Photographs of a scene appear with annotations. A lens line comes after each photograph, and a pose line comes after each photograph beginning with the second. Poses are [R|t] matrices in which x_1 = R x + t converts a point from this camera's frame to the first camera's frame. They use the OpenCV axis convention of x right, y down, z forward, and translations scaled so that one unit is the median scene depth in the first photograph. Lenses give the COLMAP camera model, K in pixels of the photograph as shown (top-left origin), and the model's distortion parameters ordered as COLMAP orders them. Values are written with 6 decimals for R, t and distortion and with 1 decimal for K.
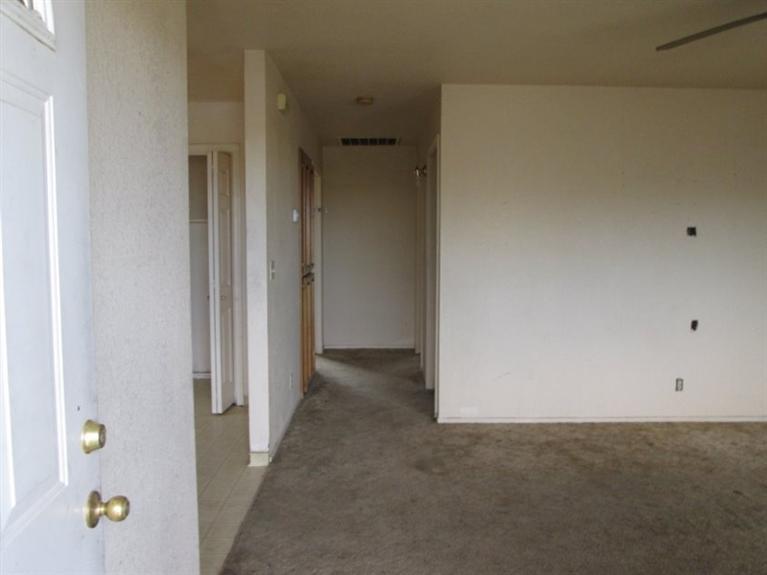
lens RADIAL K [[639.3, 0, 381.1], [0, 639.3, 283.7], [0, 0, 1]] dist [-0.034562, 0.002500]
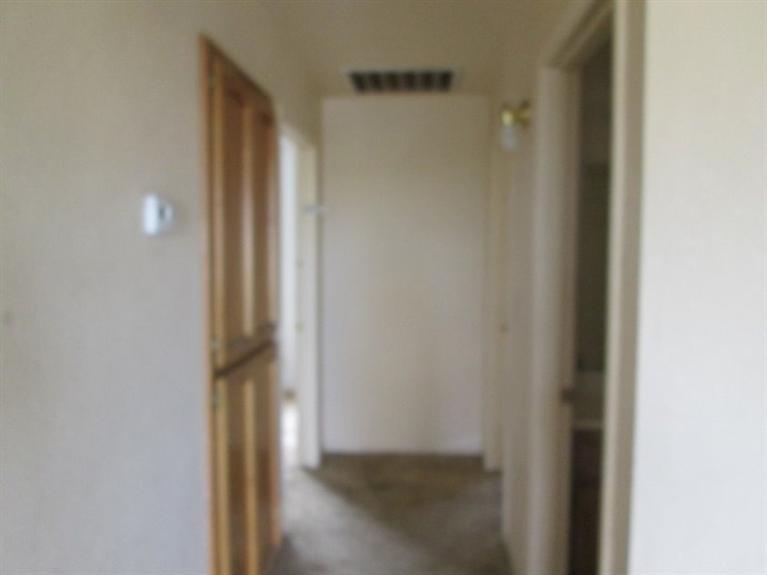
lens RADIAL K [[639.3, 0, 381.1], [0, 639.3, 283.7], [0, 0, 1]] dist [-0.034562, 0.002500]
pose [[0.996632, 0.005146, -0.081843, 0.011251], [-0.006464, 0.999854, -0.015841, -0.065869], [0.081749, 0.016316, 0.996519, 0.684979]]
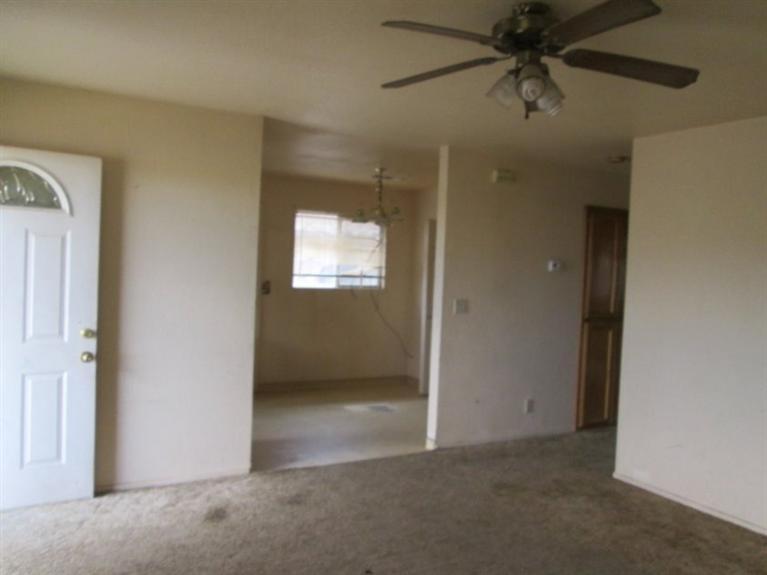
lens RADIAL K [[639.3, 0, 381.1], [0, 639.3, 283.7], [0, 0, 1]] dist [-0.034562, 0.002500]
pose [[0.478210, 0.046170, -0.877031, 0.737648], [-0.104001, 0.994568, -0.004350, -0.036906], [0.872066, 0.093292, 0.480414, 0.178977]]
